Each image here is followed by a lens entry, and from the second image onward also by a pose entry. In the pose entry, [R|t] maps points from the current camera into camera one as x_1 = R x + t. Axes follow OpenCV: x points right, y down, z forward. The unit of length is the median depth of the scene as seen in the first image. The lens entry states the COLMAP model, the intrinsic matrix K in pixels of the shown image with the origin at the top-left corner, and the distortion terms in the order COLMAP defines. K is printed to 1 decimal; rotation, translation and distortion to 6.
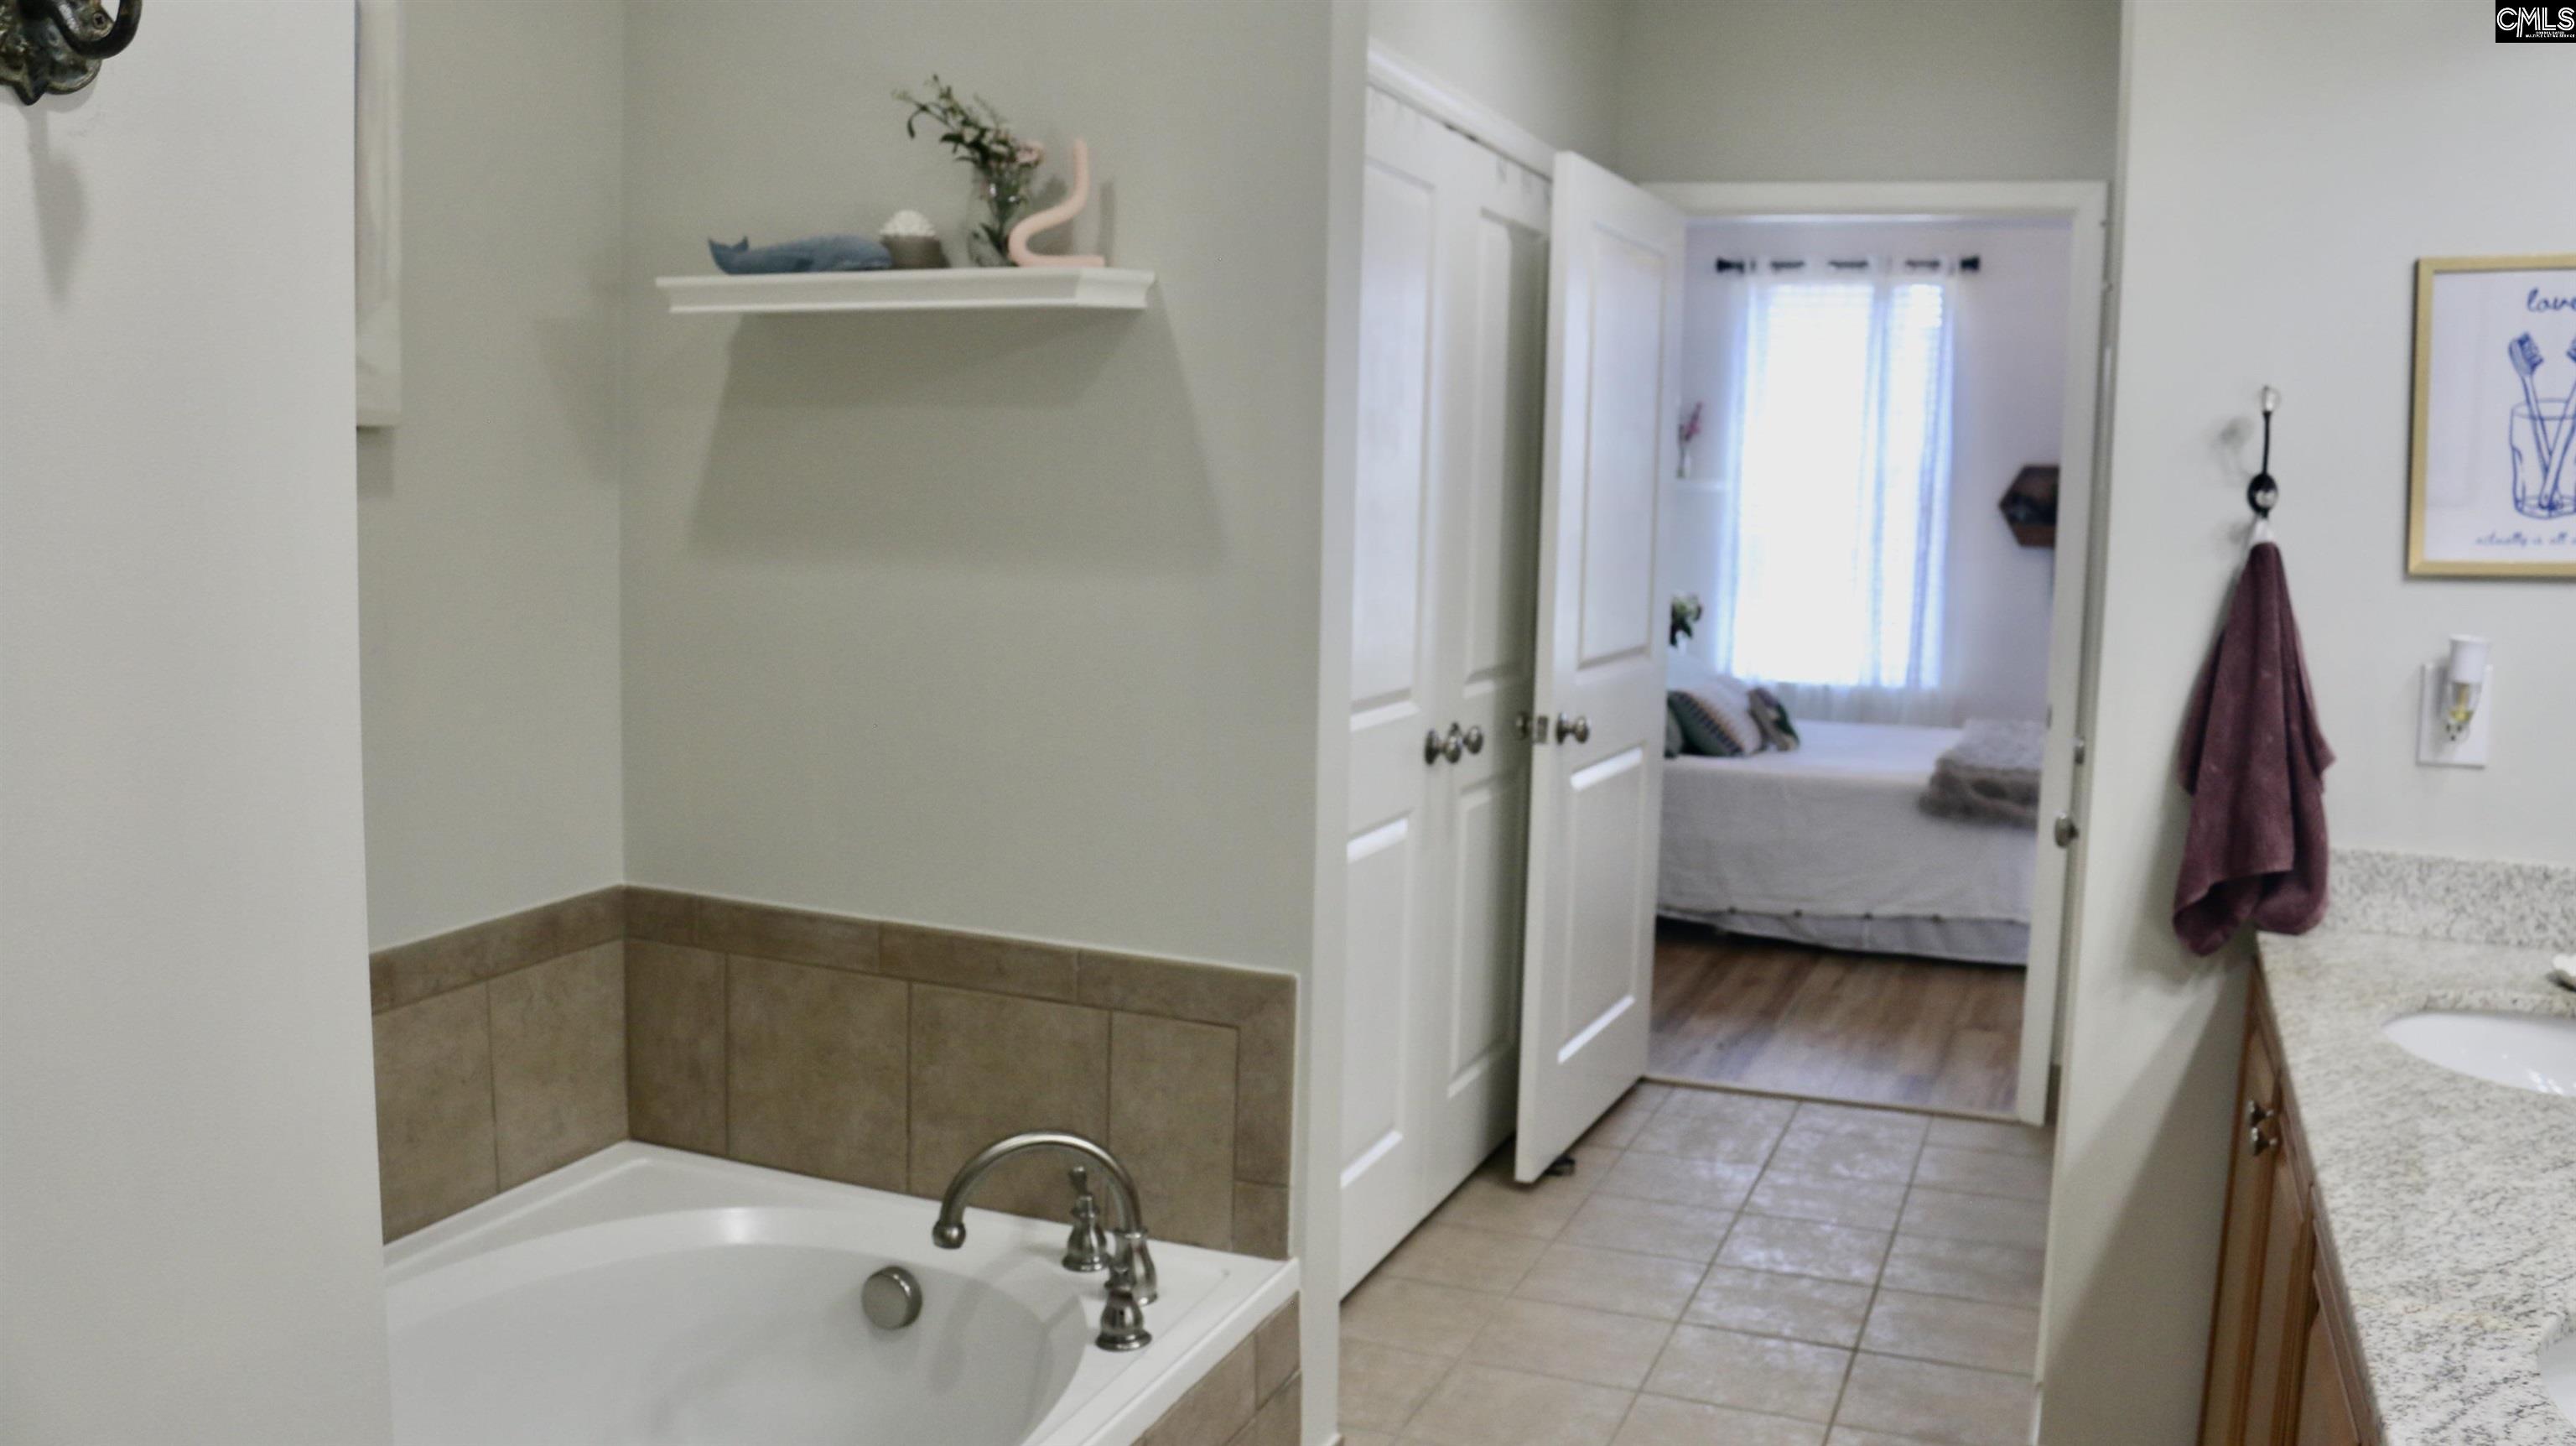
lens RADIAL K [[2111.8, 0, 1265.3], [0, 2111.8, 709.7], [0, 0, 1]] dist [-0.162407, 0.133509]
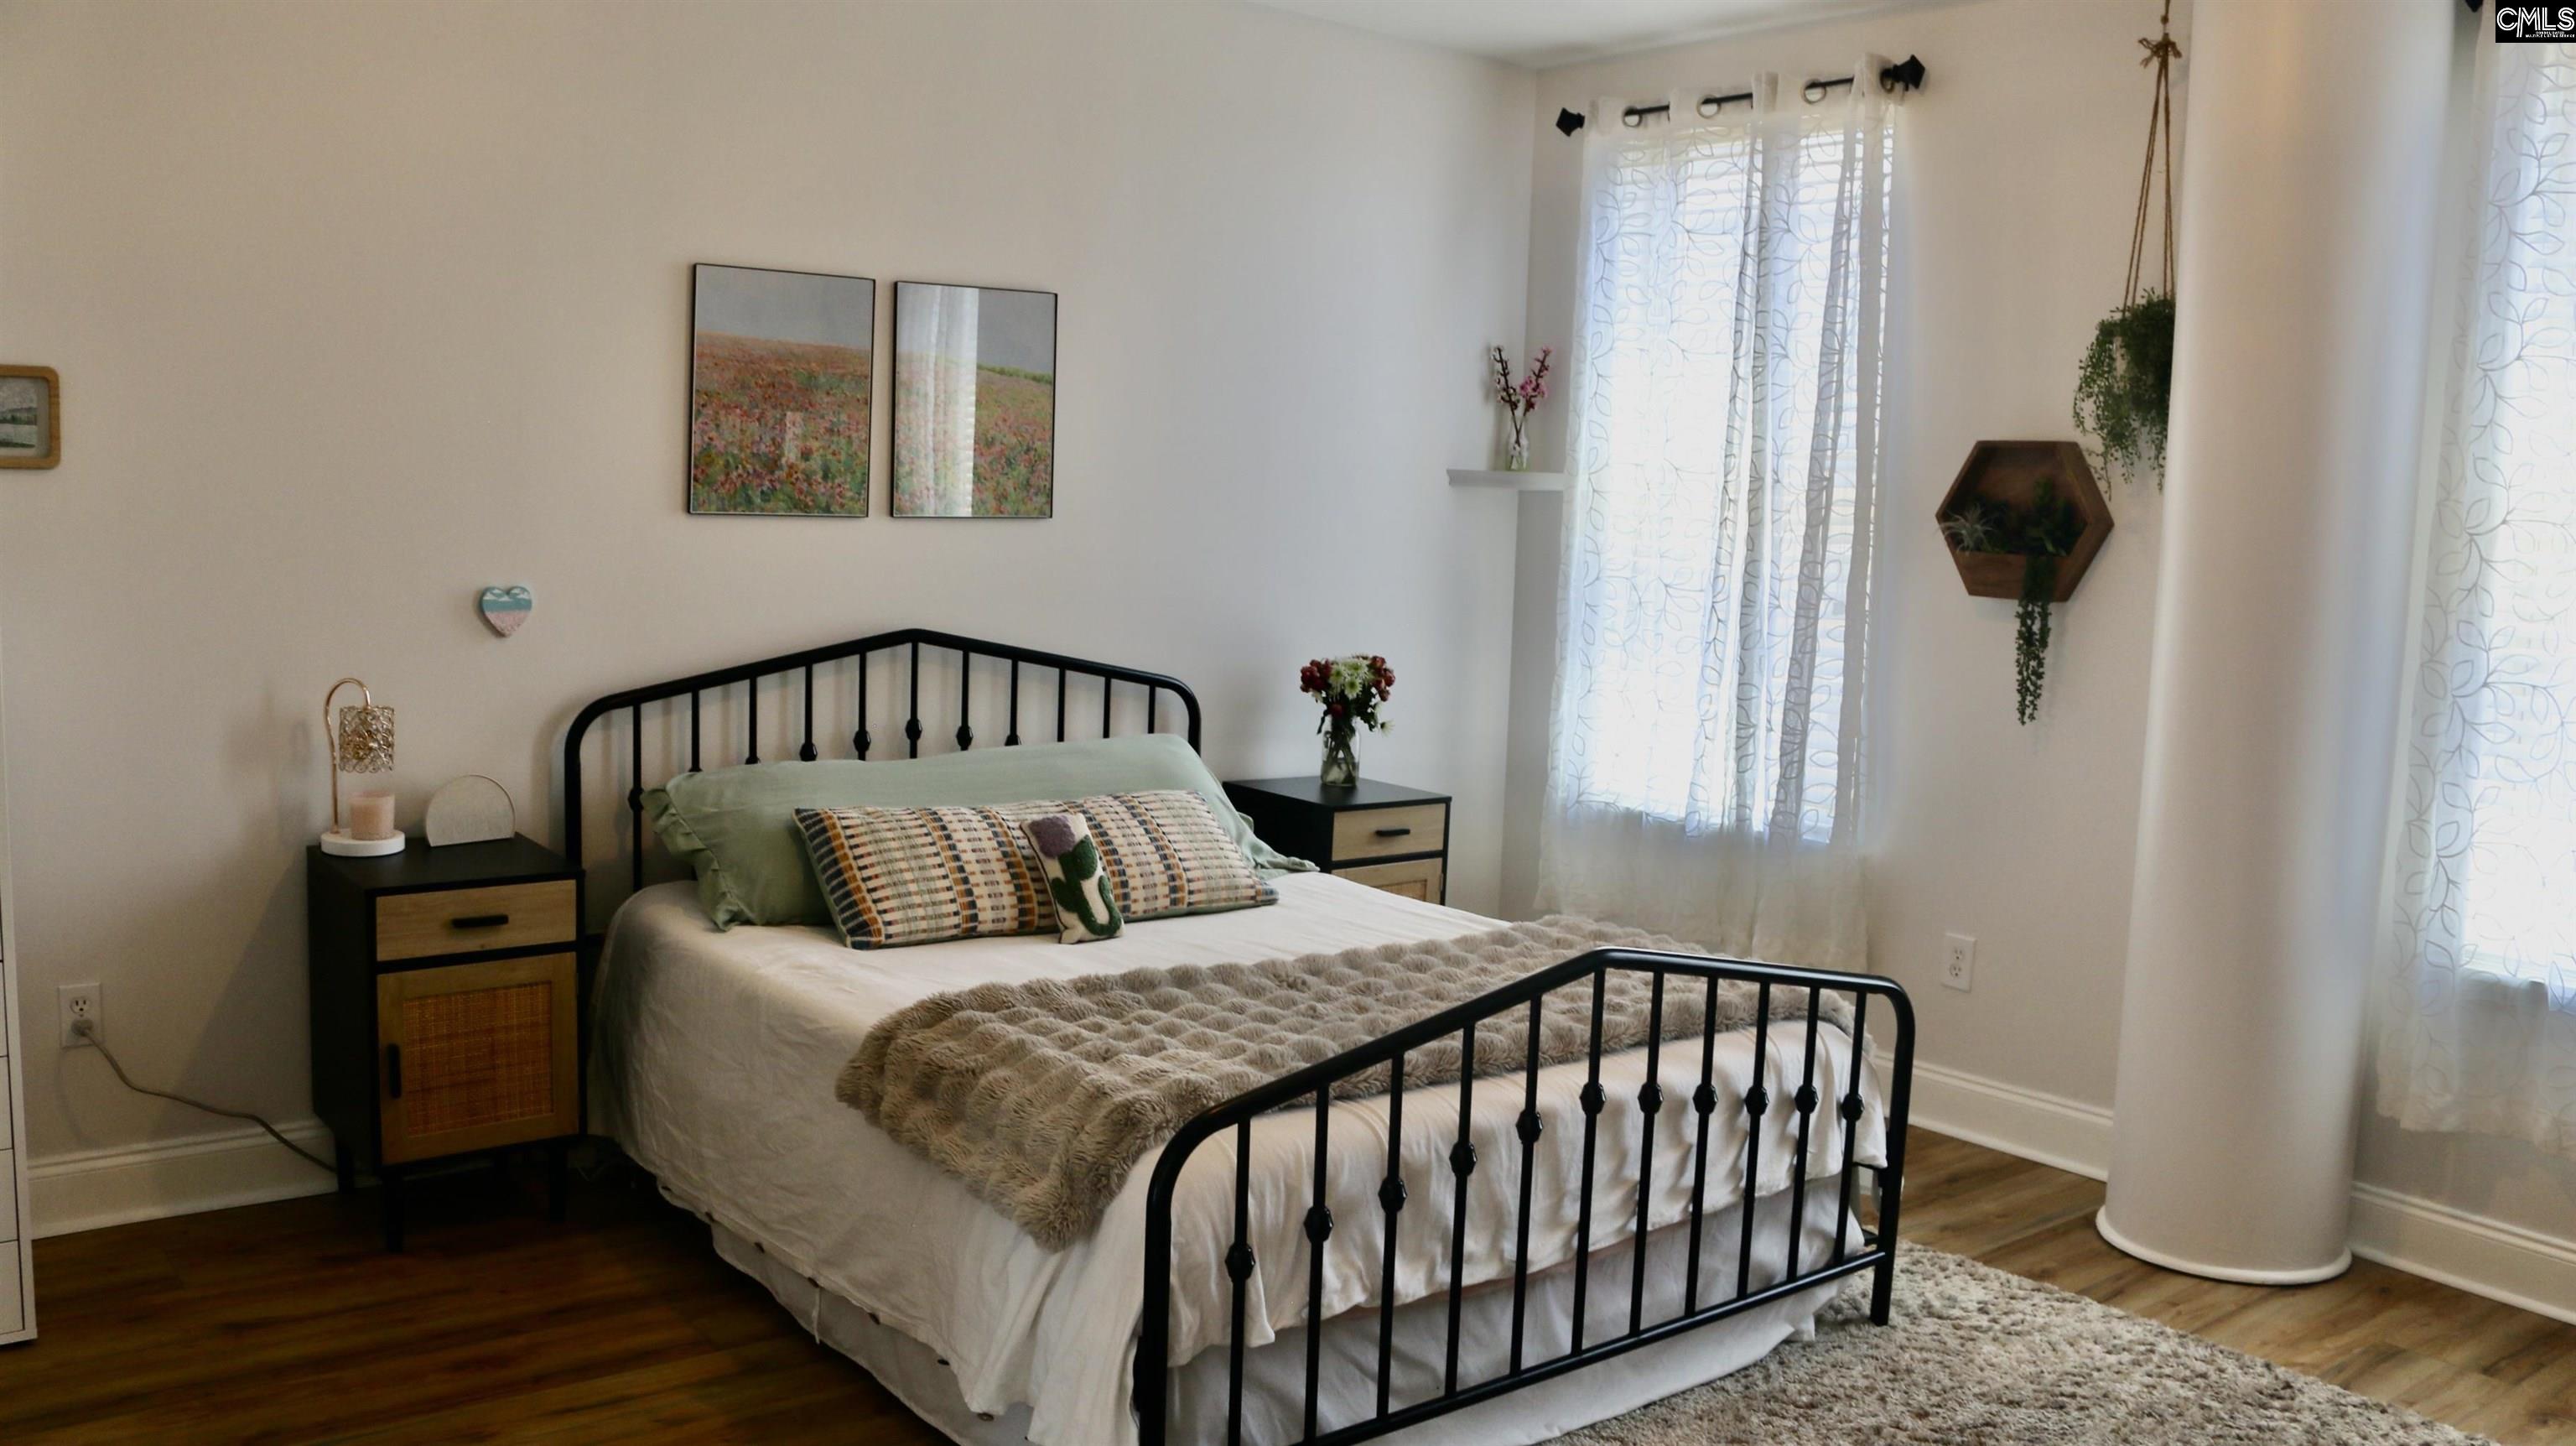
lens RADIAL K [[2111.8, 0, 1265.3], [0, 2111.8, 709.7], [0, 0, 1]] dist [-0.162407, 0.133509]
pose [[0.875259, 0.054308, -0.480596, 0.462610], [-0.066656, 0.997739, -0.008648, -0.032297], [0.479040, 0.039604, 0.876899, 0.446752]]
